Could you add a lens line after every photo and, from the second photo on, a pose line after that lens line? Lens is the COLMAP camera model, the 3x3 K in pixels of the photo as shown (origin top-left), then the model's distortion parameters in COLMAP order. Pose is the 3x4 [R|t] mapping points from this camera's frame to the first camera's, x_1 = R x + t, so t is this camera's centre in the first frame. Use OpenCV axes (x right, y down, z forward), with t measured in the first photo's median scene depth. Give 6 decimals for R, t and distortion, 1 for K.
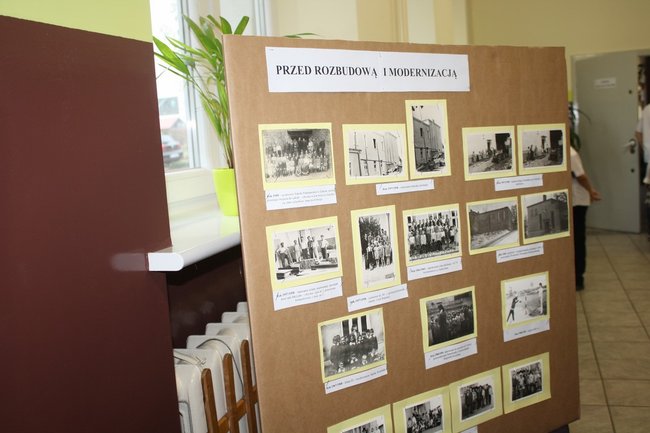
lens RADIAL K [[655.3, 0, 325.0], [0, 655.3, 216.5], [0, 0, 1]] dist [-0.096323, 0.000435]
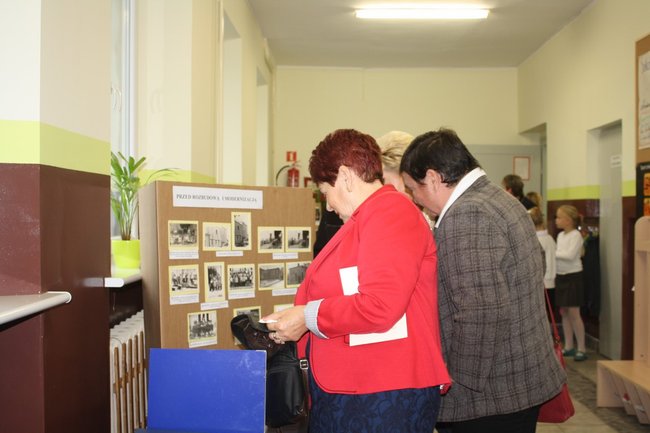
lens RADIAL K [[822.5, 0, 325.0], [0, 822.5, 216.5], [0, 0, 1]] dist [-0.006654, -0.003485]
pose [[0.957551, 0.068743, 0.279946, -0.328401], [-0.032103, 0.990538, -0.133428, 0.178064], [-0.286470, 0.118777, 0.950698, -1.595845]]
